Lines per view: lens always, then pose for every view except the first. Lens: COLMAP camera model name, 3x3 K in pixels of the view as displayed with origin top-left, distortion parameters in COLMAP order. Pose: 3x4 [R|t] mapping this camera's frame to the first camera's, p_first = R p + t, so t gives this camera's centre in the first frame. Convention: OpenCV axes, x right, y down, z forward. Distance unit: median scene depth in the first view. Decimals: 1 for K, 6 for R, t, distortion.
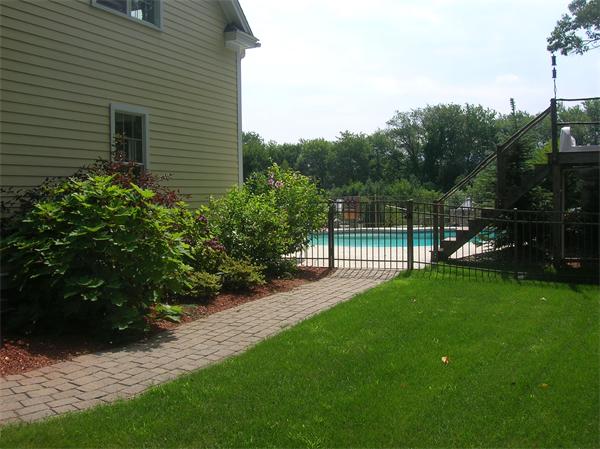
lens RADIAL K [[753.9, 0, 300.0], [0, 753.9, 224.5], [0, 0, 1]] dist [-0.268365, 0.377062]
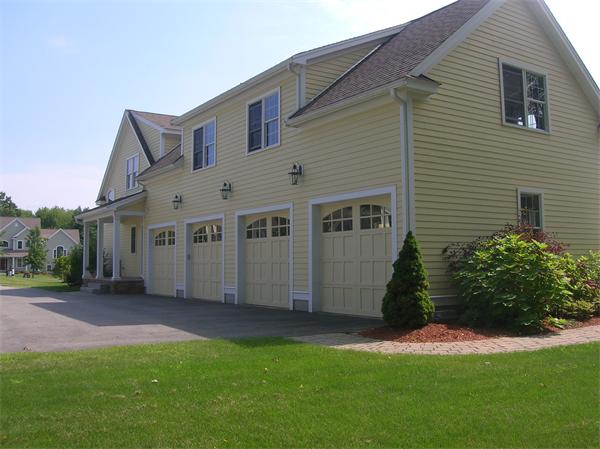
lens RADIAL K [[753.9, 0, 300.0], [0, 753.9, 224.5], [0, 0, 1]] dist [-0.268365, 0.377062]
pose [[0.864711, -0.028004, -0.501489, 0.137268], [-0.017461, 0.996165, -0.085735, 0.057384], [0.501966, 0.082892, 0.860906, -0.623810]]
